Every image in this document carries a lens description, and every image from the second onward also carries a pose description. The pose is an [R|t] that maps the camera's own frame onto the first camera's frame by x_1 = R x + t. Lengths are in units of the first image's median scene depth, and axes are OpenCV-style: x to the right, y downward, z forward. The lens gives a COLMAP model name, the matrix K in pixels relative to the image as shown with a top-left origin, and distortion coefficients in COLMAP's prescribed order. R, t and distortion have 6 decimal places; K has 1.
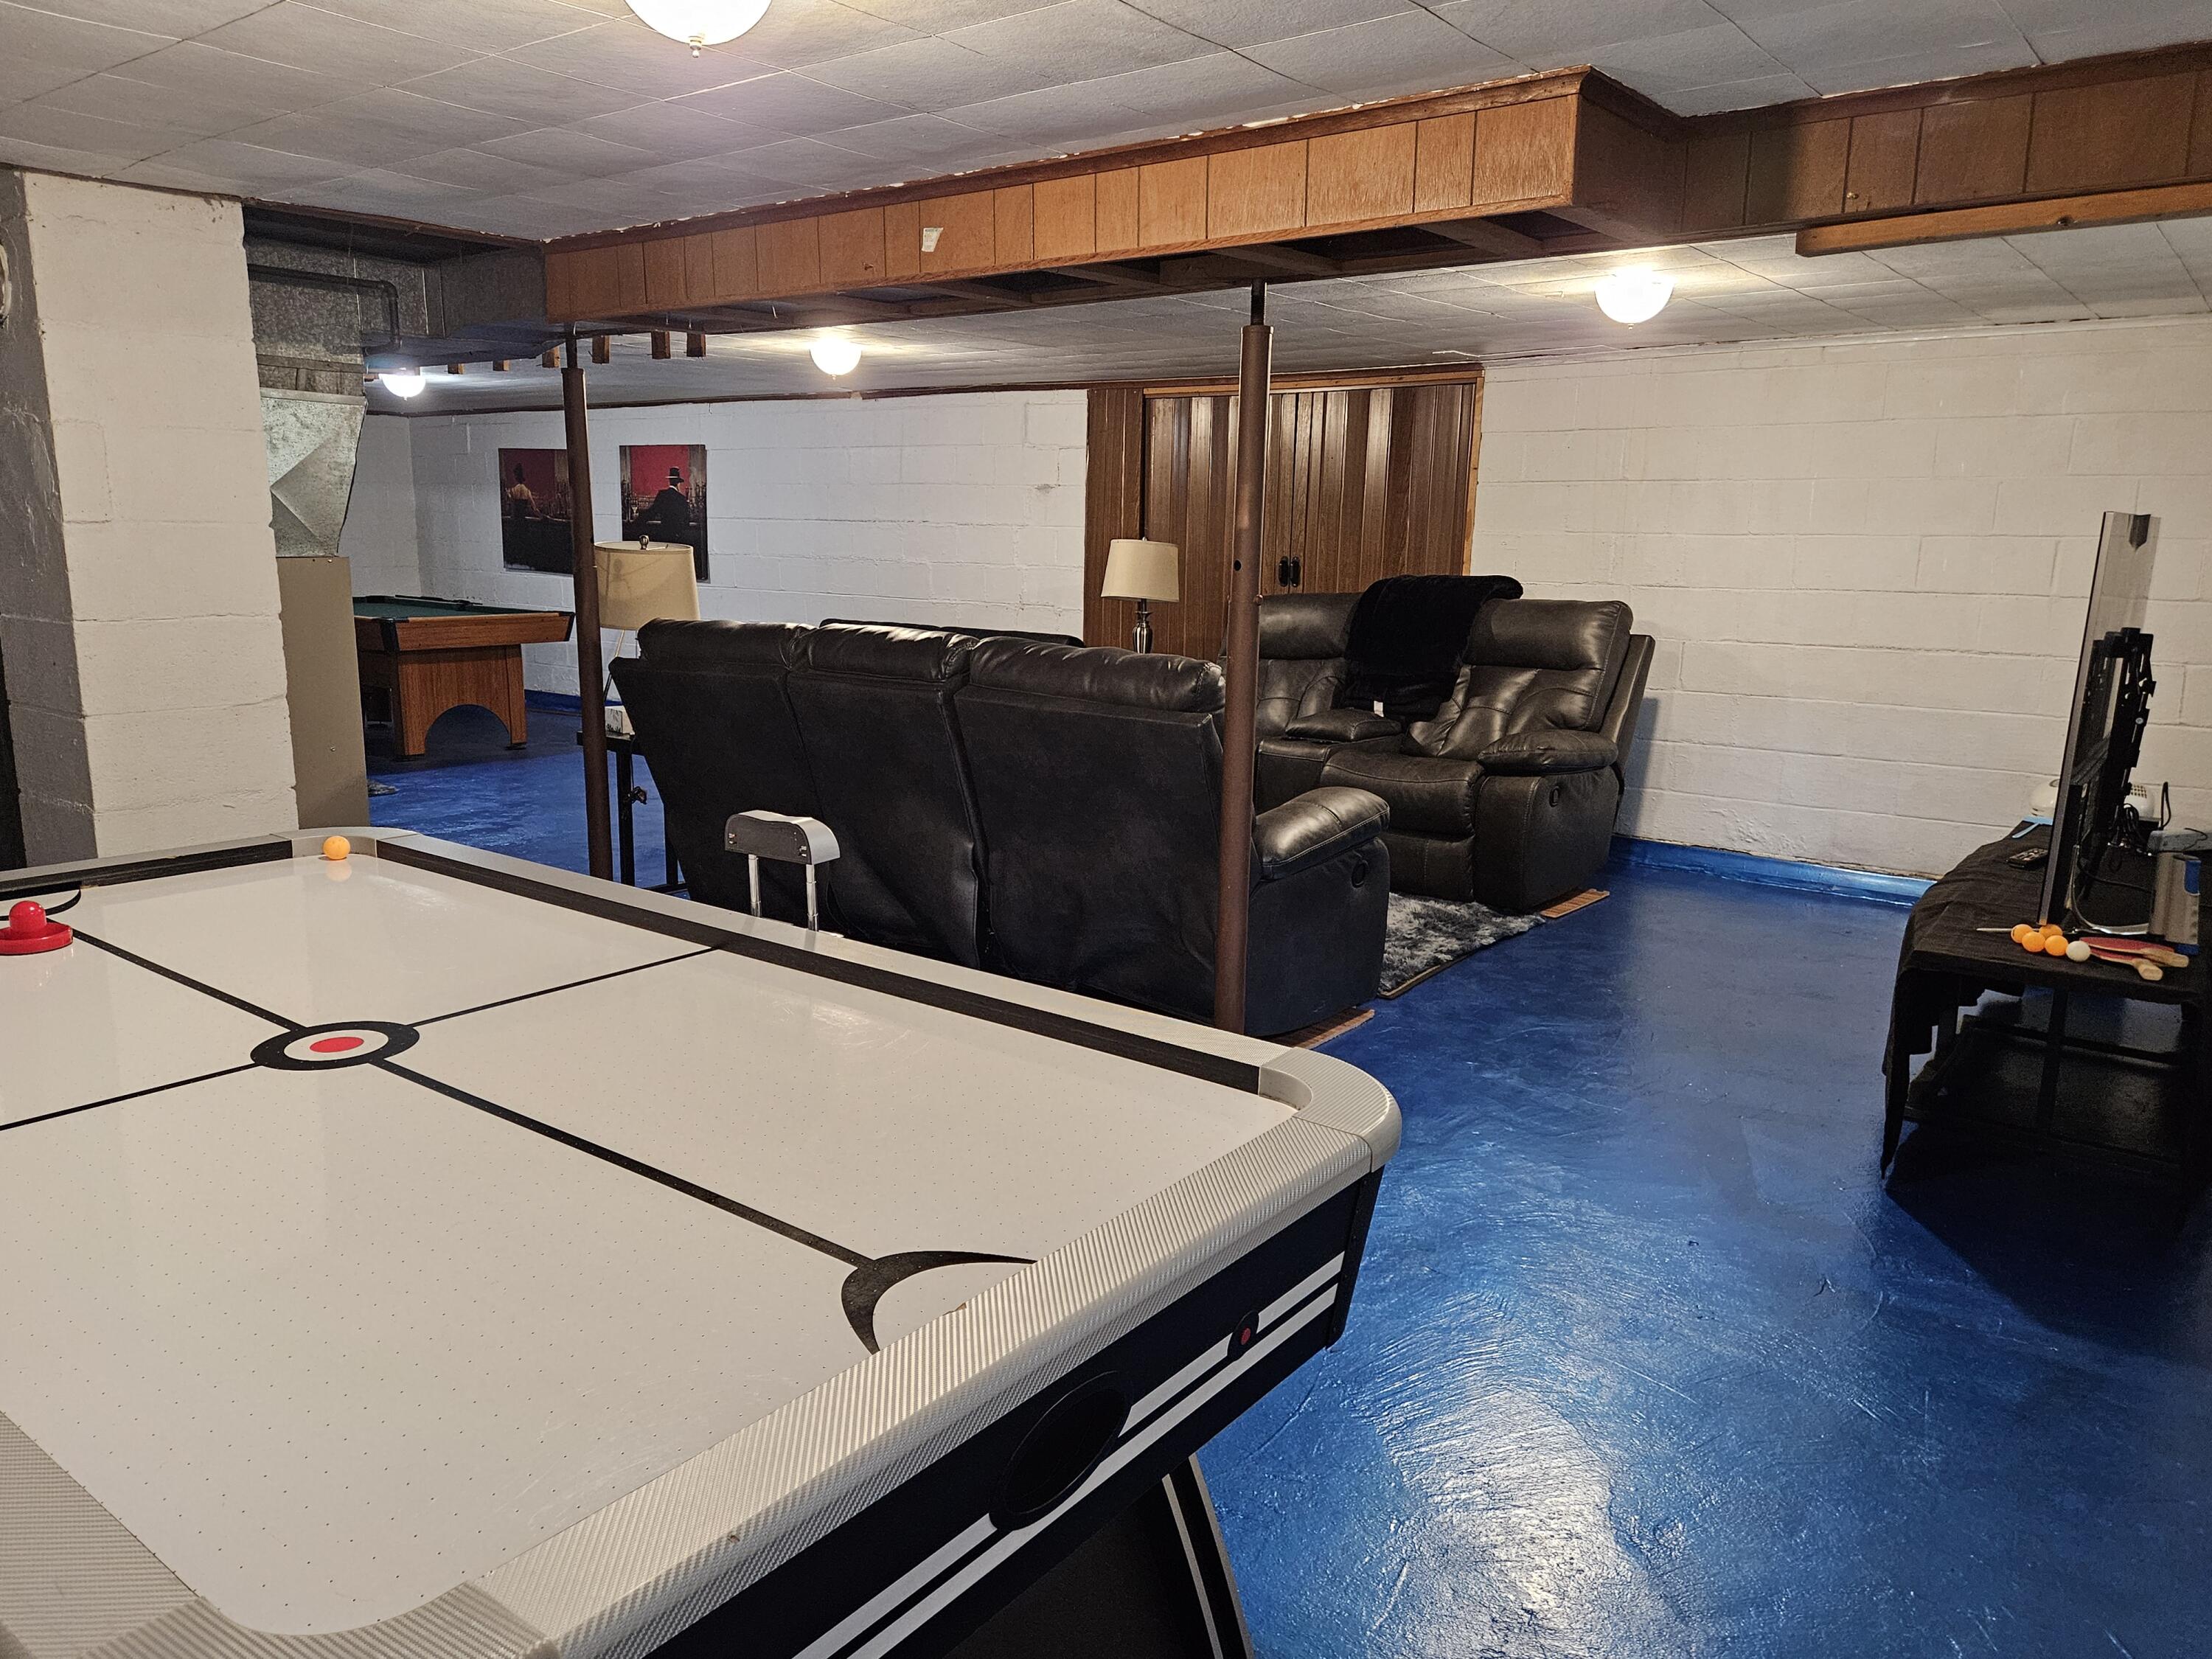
lens RADIAL K [[1562.6, 0, 1101.3], [0, 1562.6, 834.4], [0, 0, 1]] dist [0.080428, -0.010973]
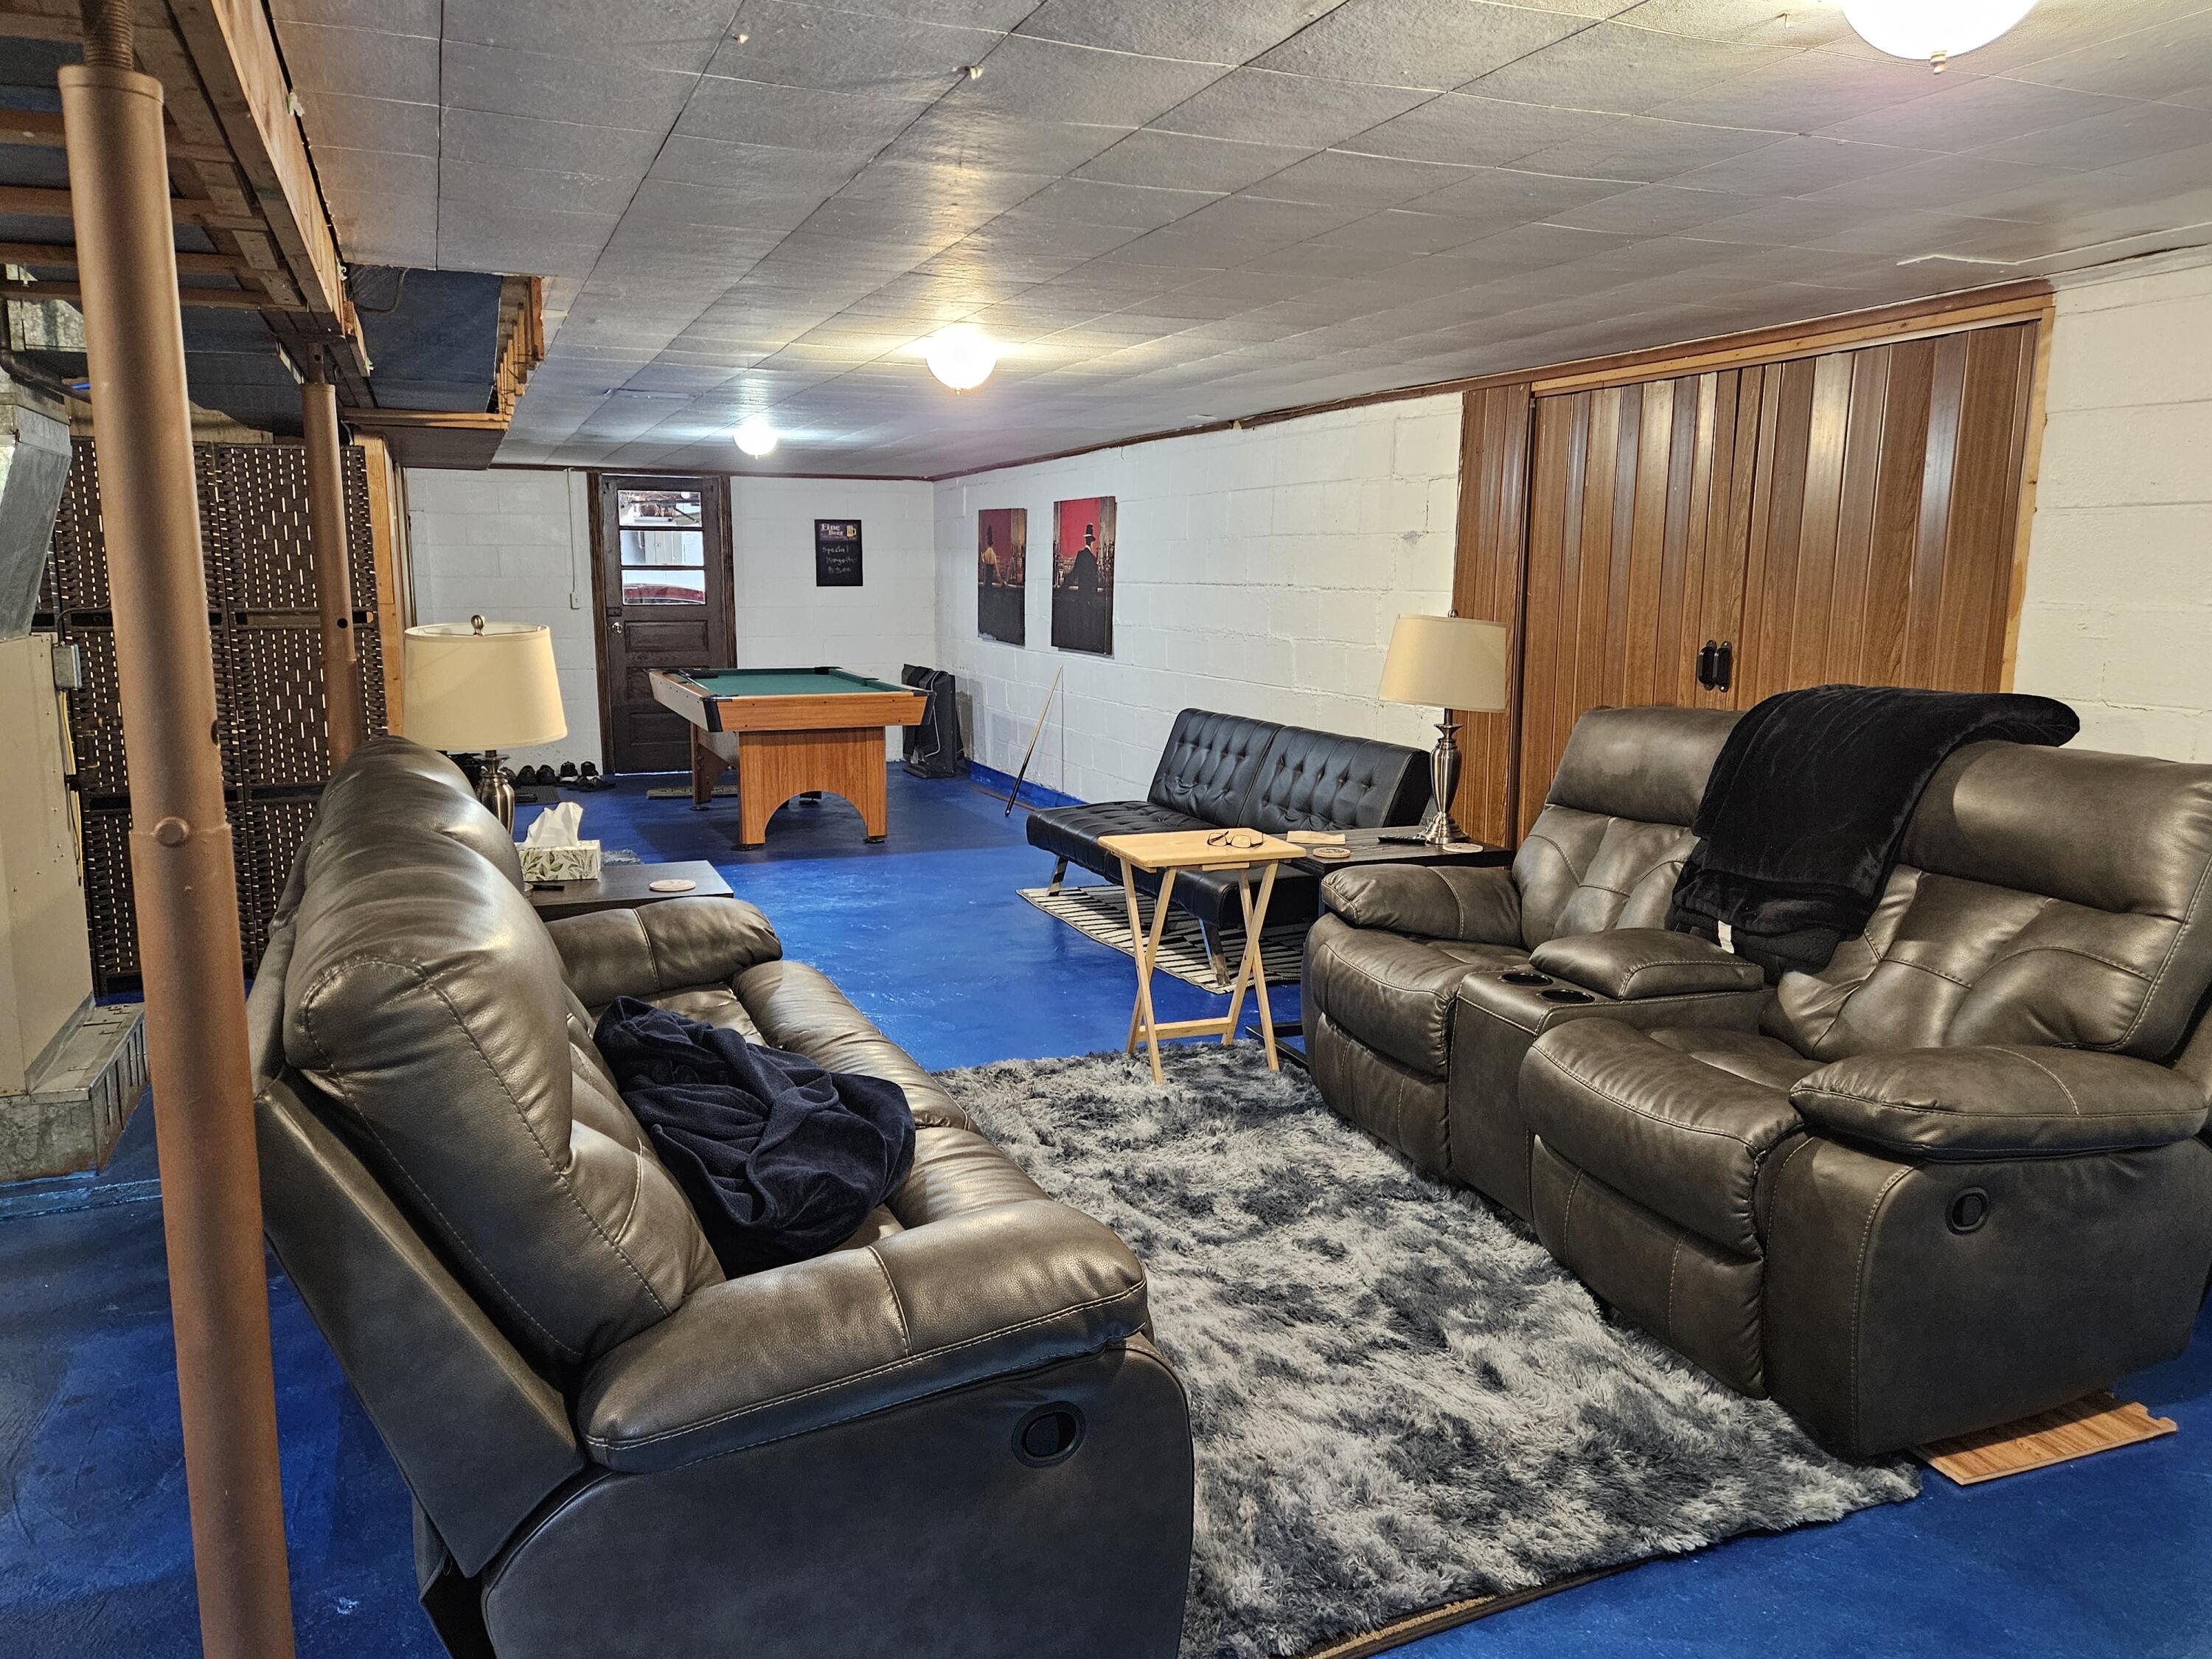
lens RADIAL K [[1562.6, 0, 1103.6], [0, 1562.6, 838.9], [0, 0, 1]] dist [0.080428, -0.010973]
pose [[0.871543, 0.075251, -0.484510, 0.251137], [-0.089788, 0.995937, -0.006830, -0.090387], [0.482028, 0.049456, 0.874759, 0.425075]]
